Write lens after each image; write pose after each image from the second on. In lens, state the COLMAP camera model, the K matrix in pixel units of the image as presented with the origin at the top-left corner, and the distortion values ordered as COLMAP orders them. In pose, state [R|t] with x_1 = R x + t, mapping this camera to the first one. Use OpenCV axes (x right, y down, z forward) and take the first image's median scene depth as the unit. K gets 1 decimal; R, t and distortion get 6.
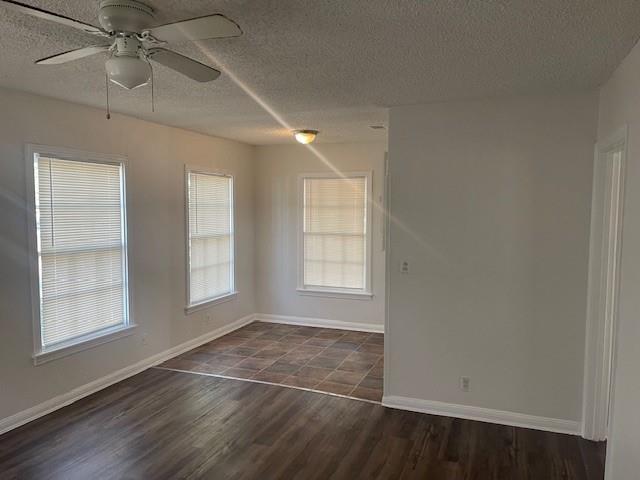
lens RADIAL K [[472.5, 0, 334.0], [0, 472.5, 239.5], [0, 0, 1]] dist [0.004995, 0.002287]
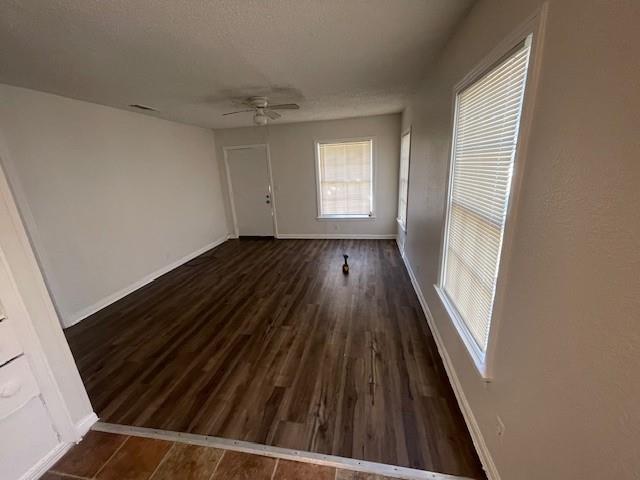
lens RADIAL K [[256.9, 0, 317.9], [0, 256.9, 241.1], [0, 0, 1]] dist [0.000450, 0.000040]
pose [[-0.986116, 0.083066, -0.143788, -0.232578], [0.029932, 0.940626, 0.338122, -0.076062], [0.163337, 0.329123, -0.930053, 1.370851]]
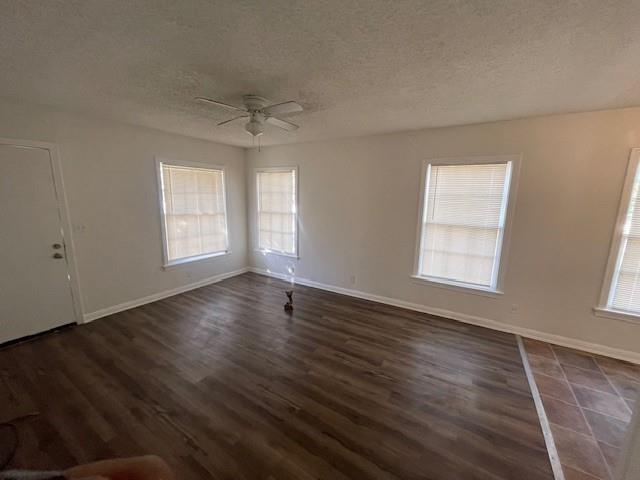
lens RADIAL K [[256.9, 0, 317.9], [0, 256.9, 241.1], [0, 0, 1]] dist [0.000450, 0.000040]
pose [[-0.209246, 0.160459, -0.964608, 0.362542], [-0.087720, 0.979388, 0.181946, -0.039171], [0.973921, 0.122687, -0.190858, 0.737412]]
